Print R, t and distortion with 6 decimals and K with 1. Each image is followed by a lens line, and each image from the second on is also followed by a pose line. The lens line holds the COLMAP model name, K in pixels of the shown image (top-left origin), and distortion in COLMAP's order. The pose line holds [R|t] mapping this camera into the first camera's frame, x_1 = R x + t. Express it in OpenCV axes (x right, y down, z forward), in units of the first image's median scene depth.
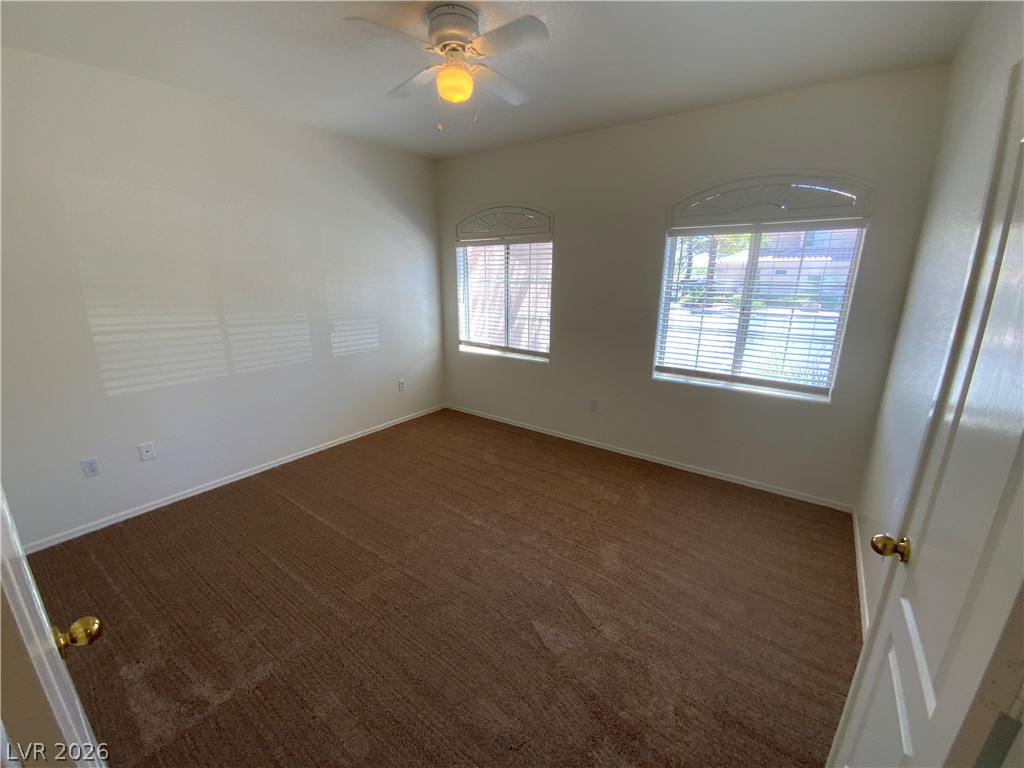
lens RADIAL K [[416.1, 0, 509.0], [0, 416.1, 382.6], [0, 0, 1]] dist [0.021680, -0.017657]
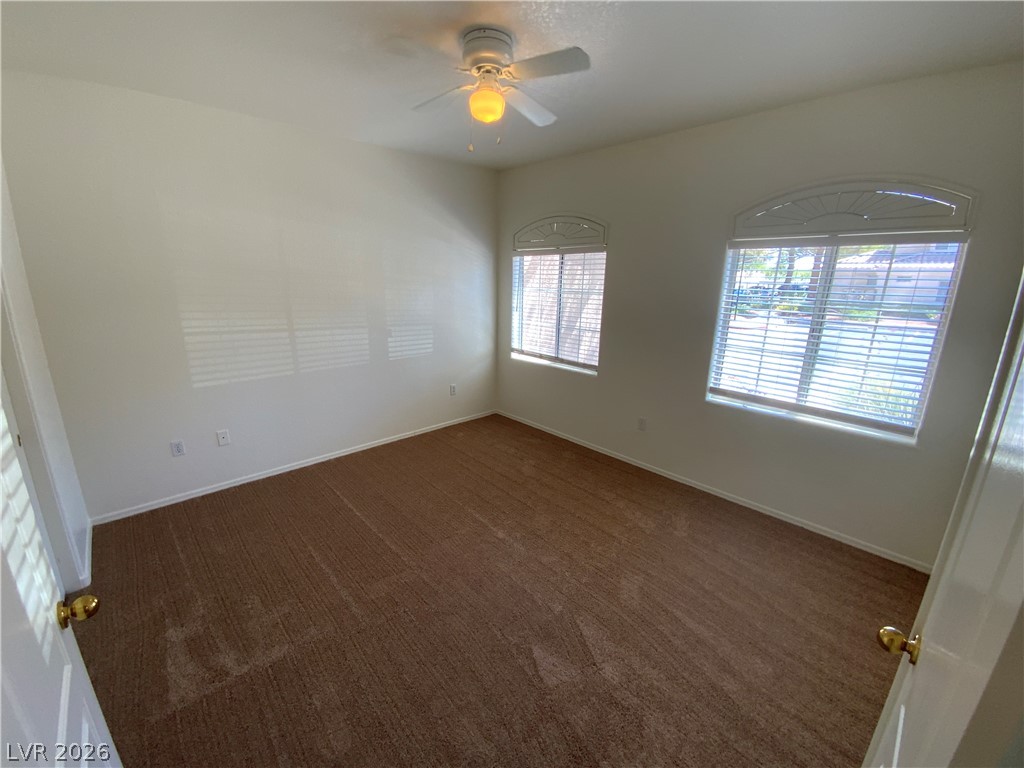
lens RADIAL K [[416.1, 0, 509.0], [0, 416.1, 382.6], [0, 0, 1]] dist [0.021680, -0.017657]
pose [[0.982157, 0.057166, -0.179163, 0.100545], [-0.057720, 0.998331, 0.002124, -0.033479], [0.178985, 0.008255, 0.983817, 0.012171]]
